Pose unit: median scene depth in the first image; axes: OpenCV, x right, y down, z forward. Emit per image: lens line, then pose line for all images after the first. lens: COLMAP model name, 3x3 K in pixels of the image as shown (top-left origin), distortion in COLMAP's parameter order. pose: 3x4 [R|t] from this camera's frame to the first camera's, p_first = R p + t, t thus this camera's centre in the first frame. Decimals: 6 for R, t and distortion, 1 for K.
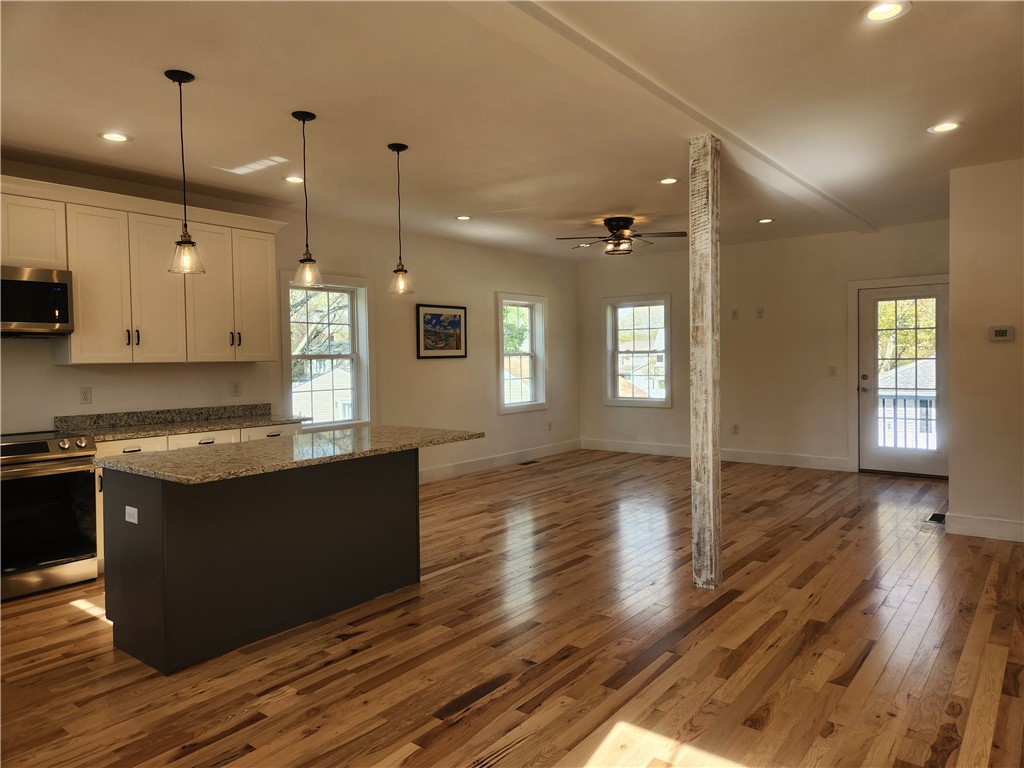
lens RADIAL K [[681.7, 0, 517.8], [0, 681.7, 380.0], [0, 0, 1]] dist [0.065895, -0.044243]
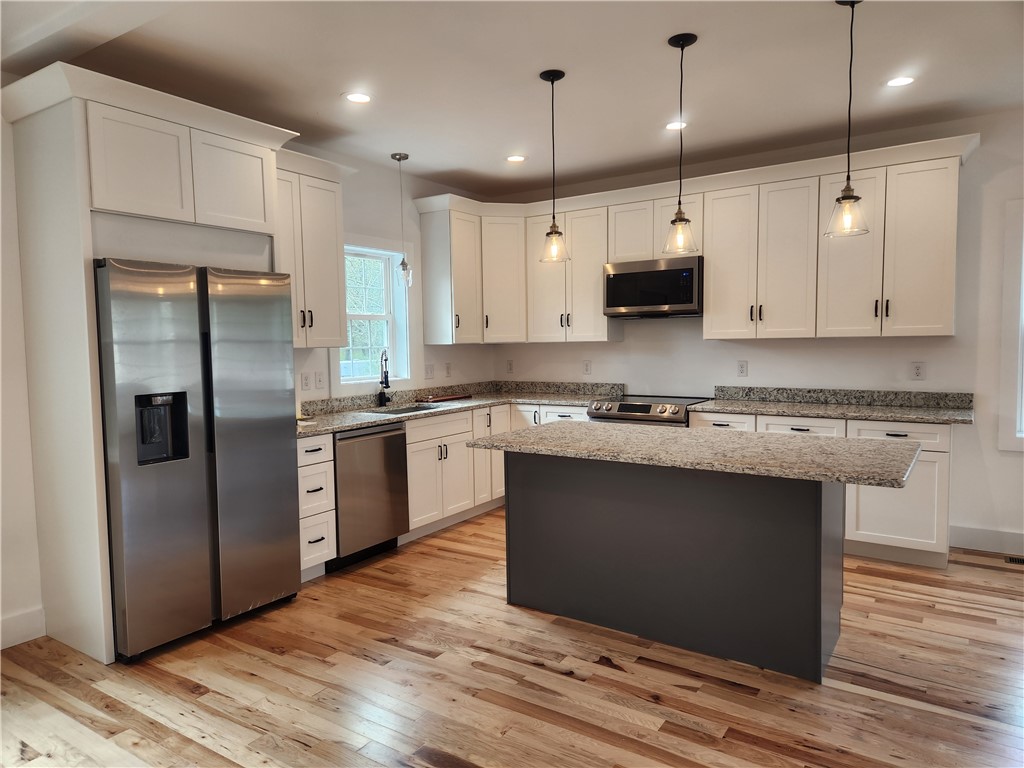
lens RADIAL K [[681.7, 0, 517.5], [0, 681.7, 379.4], [0, 0, 1]] dist [0.065895, -0.044243]
pose [[0.069740, 0.069818, -0.995119, 0.491183], [-0.016878, 0.997488, 0.068801, -0.033826], [0.997422, 0.011997, 0.070743, 0.696663]]
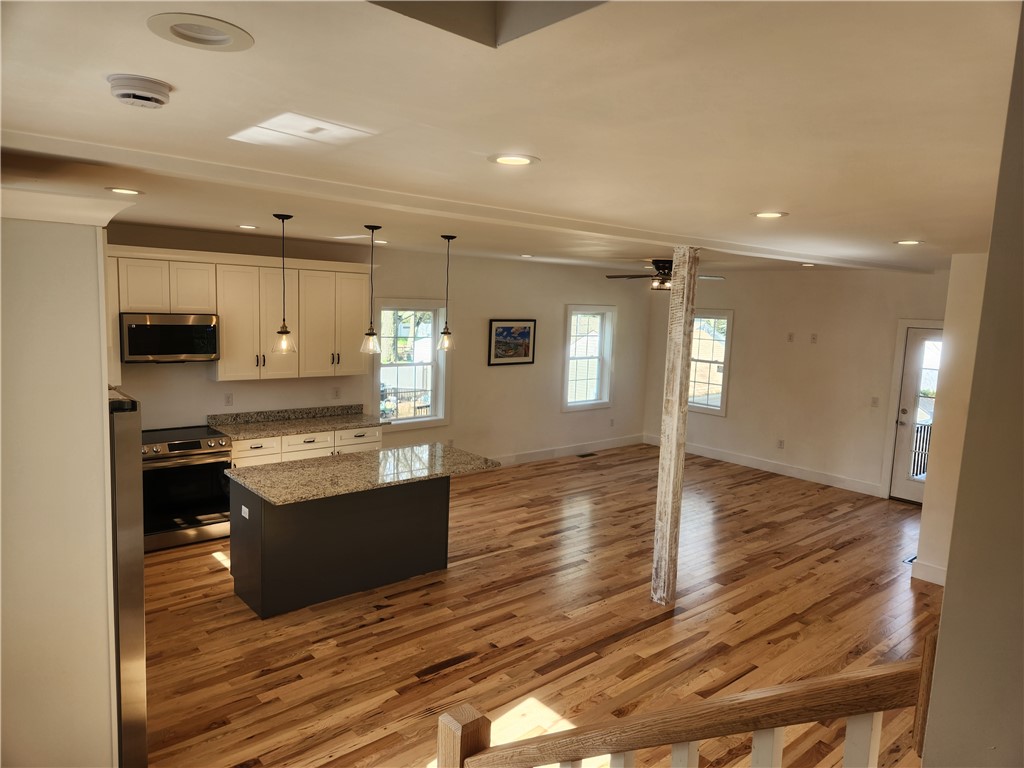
lens RADIAL K [[681.7, 0, 517.4], [0, 681.7, 389.4], [0, 0, 1]] dist [0.065895, -0.044243]
pose [[0.979961, 0.078698, -0.182984, 0.218357], [-0.060759, 0.992962, 0.101662, -0.204839], [0.189697, -0.088507, 0.977845, -0.260161]]
